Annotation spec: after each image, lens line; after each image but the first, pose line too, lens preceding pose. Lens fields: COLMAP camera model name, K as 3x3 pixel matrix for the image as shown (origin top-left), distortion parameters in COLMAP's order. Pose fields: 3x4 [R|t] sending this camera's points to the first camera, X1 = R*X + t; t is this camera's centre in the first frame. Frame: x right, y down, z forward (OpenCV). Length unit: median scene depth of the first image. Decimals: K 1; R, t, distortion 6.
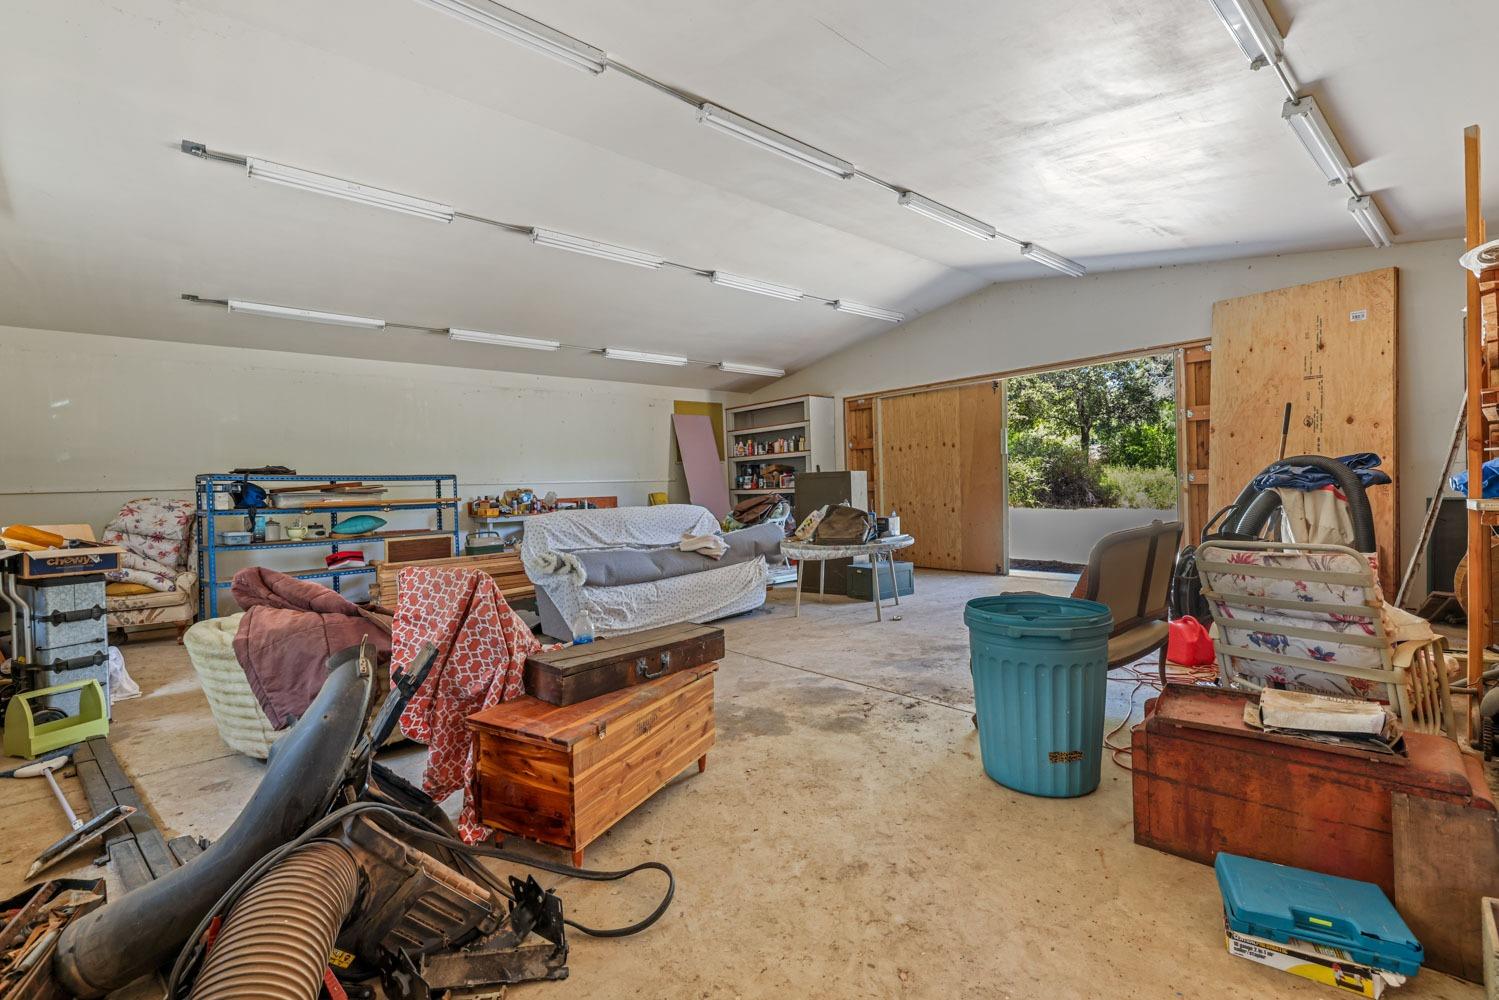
lens RADIAL K [[637.8, 0, 744.3], [0, 637.8, 493.4], [0, 0, 1]] dist [-0.031107, 0.009574]
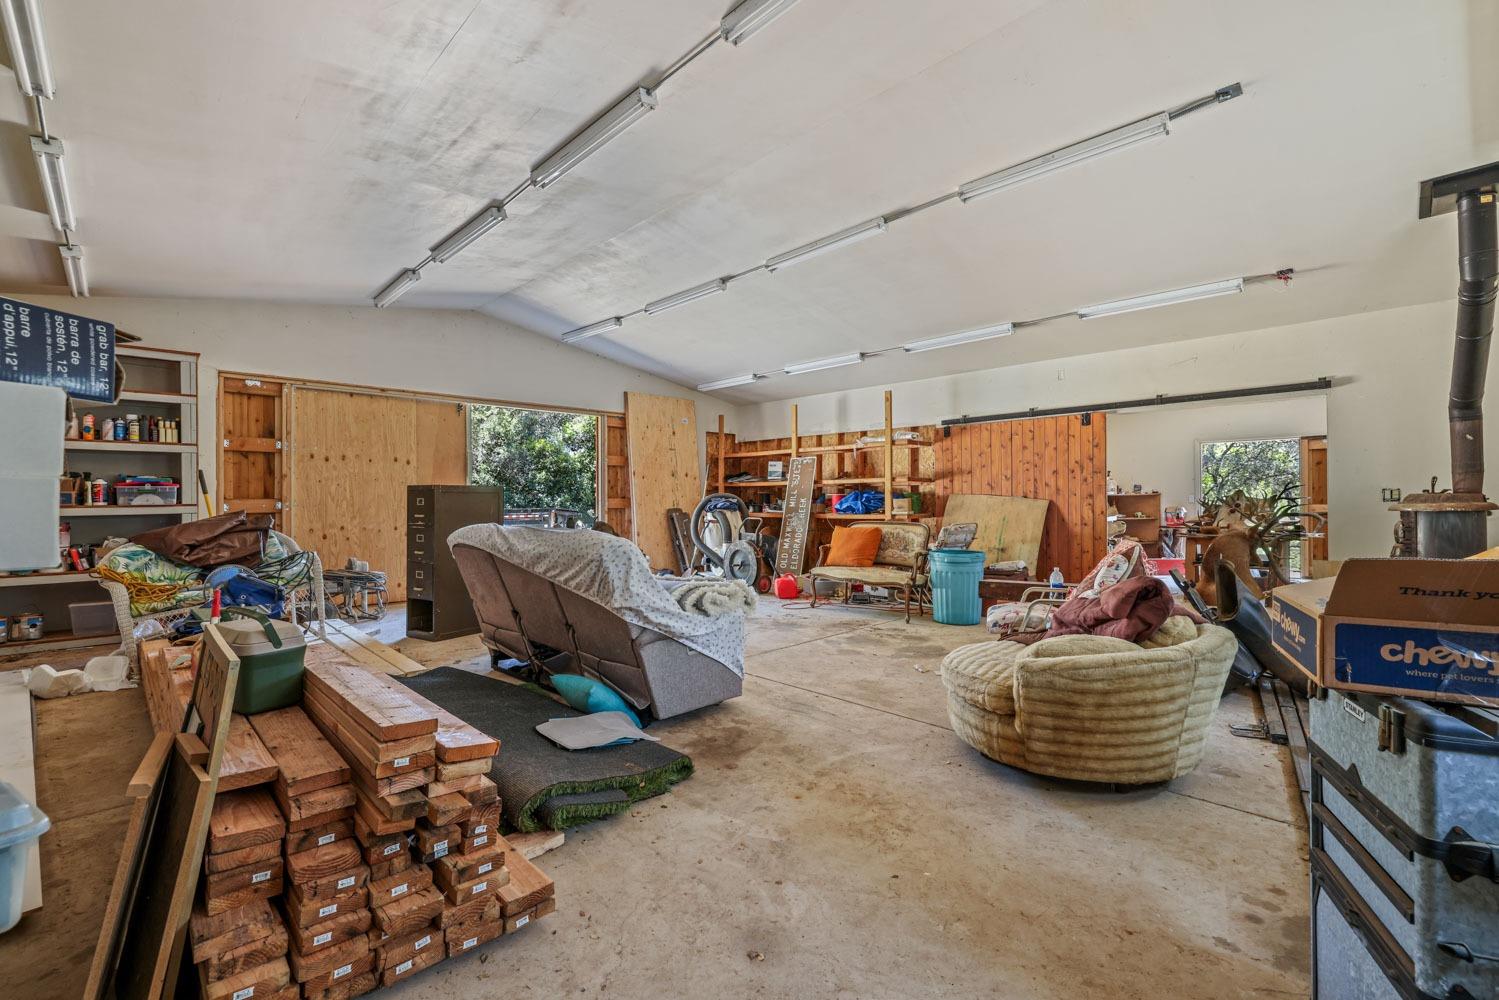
lens RADIAL K [[637.8, 0, 744.3], [0, 637.8, 493.4], [0, 0, 1]] dist [-0.031107, 0.009574]
pose [[-0.090152, 0.042748, 0.995010, -0.593383], [0.017621, 0.998990, -0.041323, 0.013010], [-0.995772, 0.013808, -0.090814, 0.612272]]
